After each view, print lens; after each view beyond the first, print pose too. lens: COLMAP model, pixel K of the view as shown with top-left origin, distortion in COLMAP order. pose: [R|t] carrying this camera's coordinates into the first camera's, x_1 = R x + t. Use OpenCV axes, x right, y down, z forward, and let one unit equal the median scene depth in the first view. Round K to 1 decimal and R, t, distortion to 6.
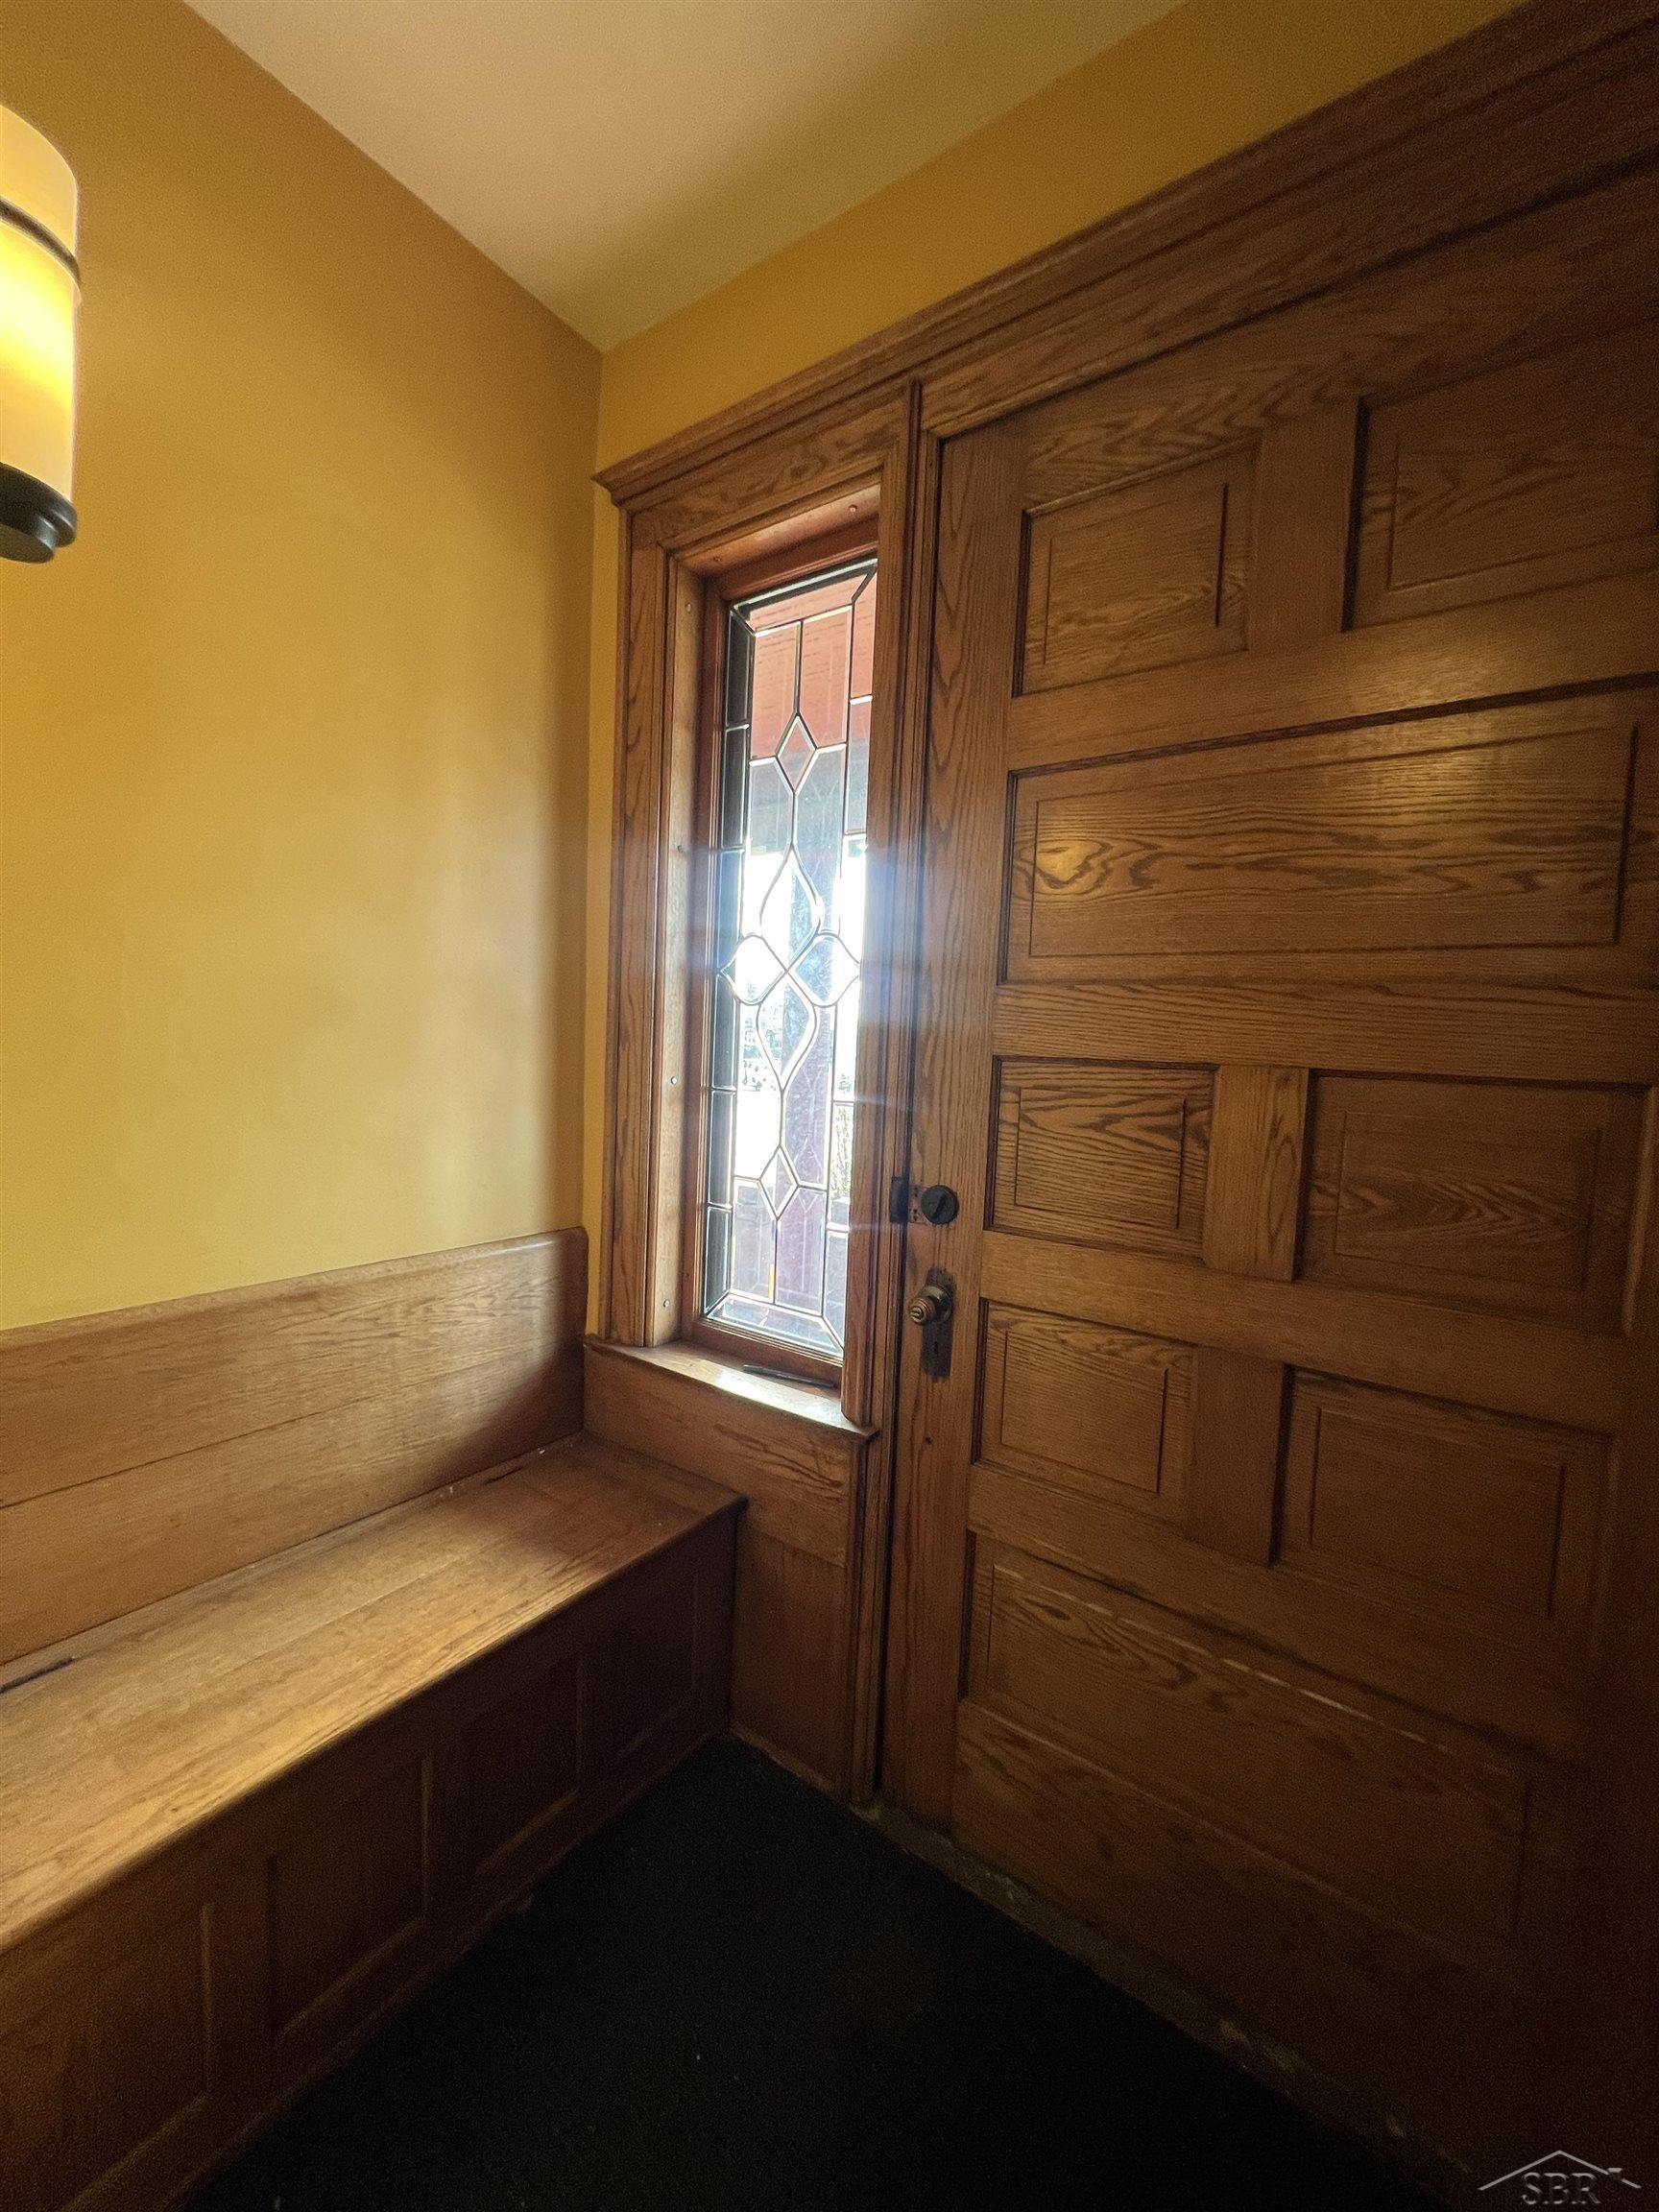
lens RADIAL K [[885.2, 0, 830.6], [0, 885.2, 1100.9], [0, 0, 1]] dist [-0.002505, 0.000635]
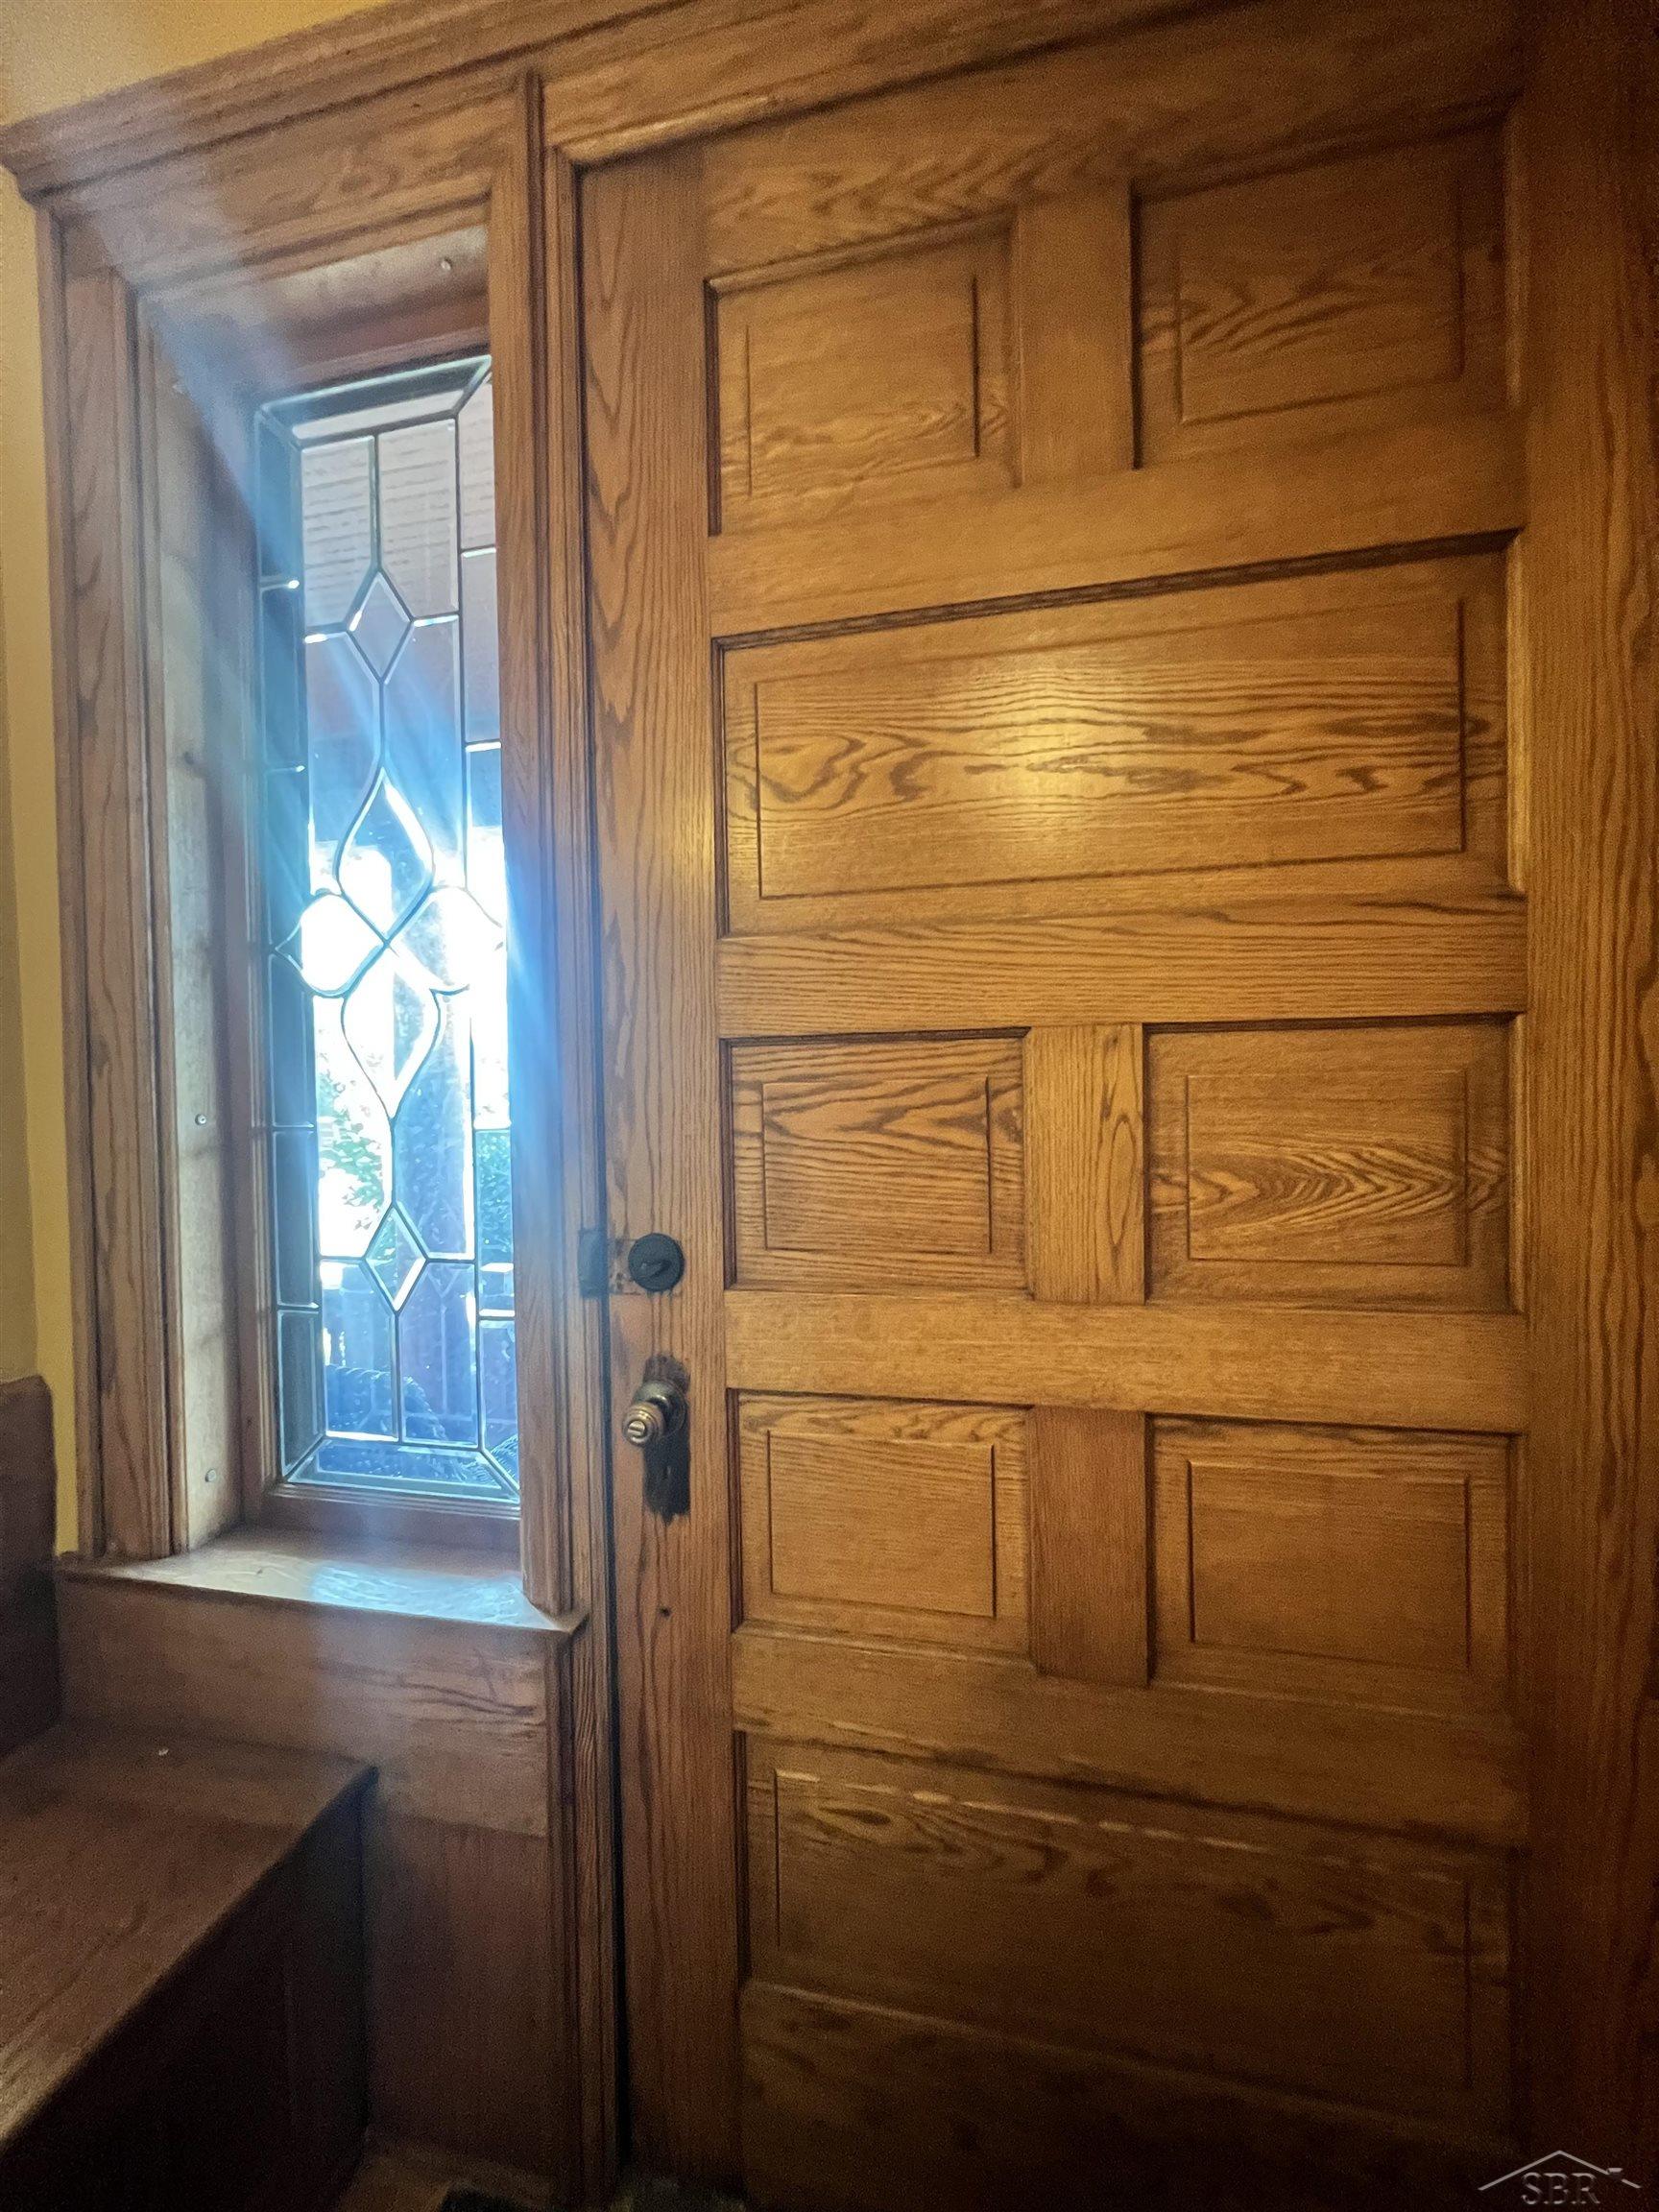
lens RADIAL K [[885.2, 0, 831.3], [0, 885.2, 1109.2], [0, 0, 1]] dist [-0.002505, 0.000635]
pose [[0.919039, -0.065773, 0.388640, -0.011407], [0.081400, 0.996396, -0.023862, 0.029927], [-0.385670, 0.053565, 0.921081, 0.347524]]
